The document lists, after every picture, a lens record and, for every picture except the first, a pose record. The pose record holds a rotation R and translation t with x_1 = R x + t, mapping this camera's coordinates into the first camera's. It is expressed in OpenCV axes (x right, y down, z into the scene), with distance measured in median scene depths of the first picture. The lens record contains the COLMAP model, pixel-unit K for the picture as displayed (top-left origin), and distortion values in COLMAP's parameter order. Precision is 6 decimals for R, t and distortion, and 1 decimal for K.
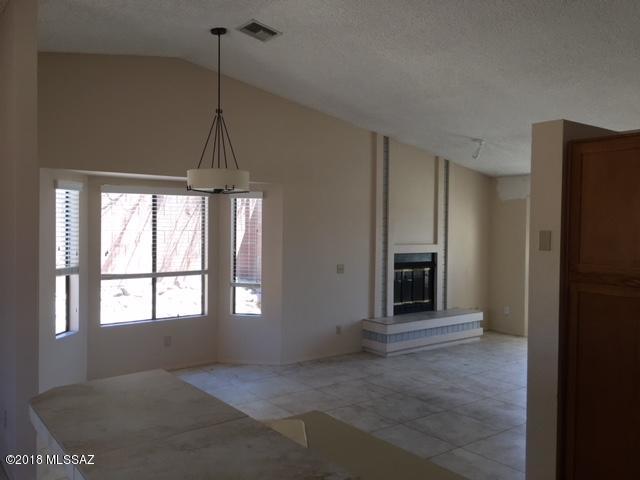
lens RADIAL K [[538.3, 0, 320.0], [0, 538.3, 240.0], [0, 0, 1]] dist [0.010823, -0.006109]
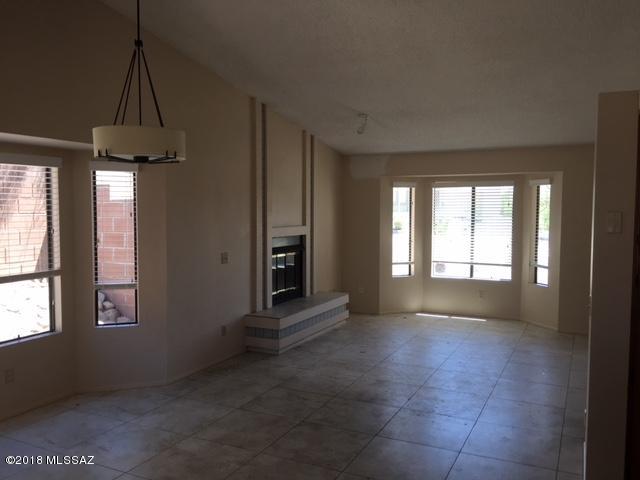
lens RADIAL K [[538.3, 0, 320.0], [0, 538.3, 240.0], [0, 0, 1]] dist [0.010823, -0.006109]
pose [[0.892806, -0.035493, 0.449042, -0.233061], [0.017603, 0.998879, 0.043952, -0.010217], [-0.450098, -0.031336, 0.892429, 0.208243]]
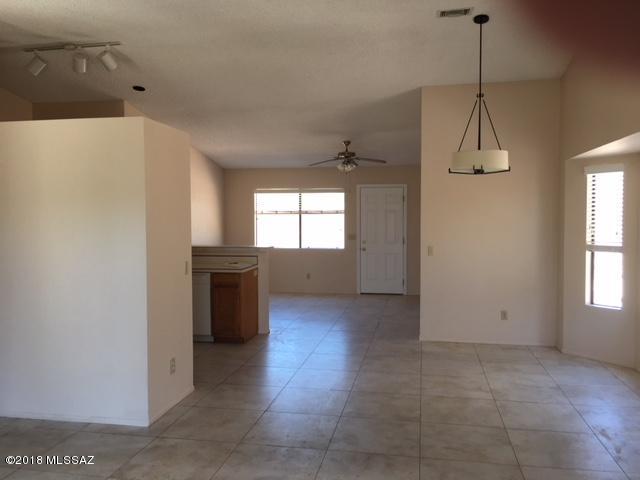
lens RADIAL K [[538.3, 0, 320.0], [0, 538.3, 240.0], [0, 0, 1]] dist [0.010823, -0.006109]
pose [[-0.742381, 0.024184, -0.669541, 0.589640], [-0.020647, 0.998048, 0.058942, -0.009368], [0.669660, 0.057581, -0.740432, 1.235055]]
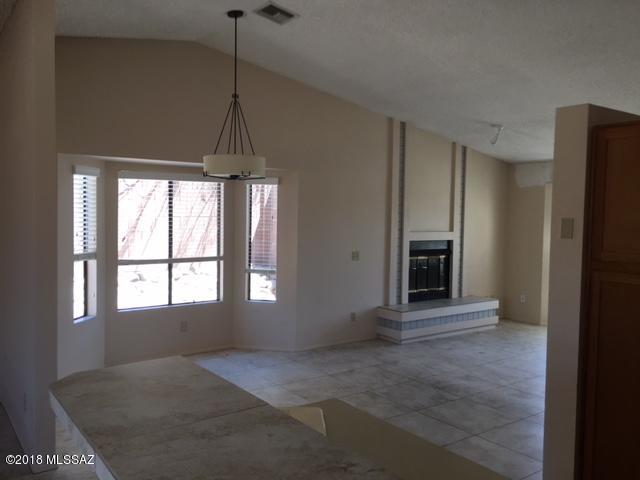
lens RADIAL K [[537.3, 0, 319.0], [0, 537.3, 241.6], [0, 0, 1]] dist [0.012918, 0.003467]
pose [[0.999650, 0.005441, -0.025876, -0.004375], [-0.004722, 0.999603, 0.027784, -0.000101], [0.026016, -0.027652, 0.999279, 0.005886]]
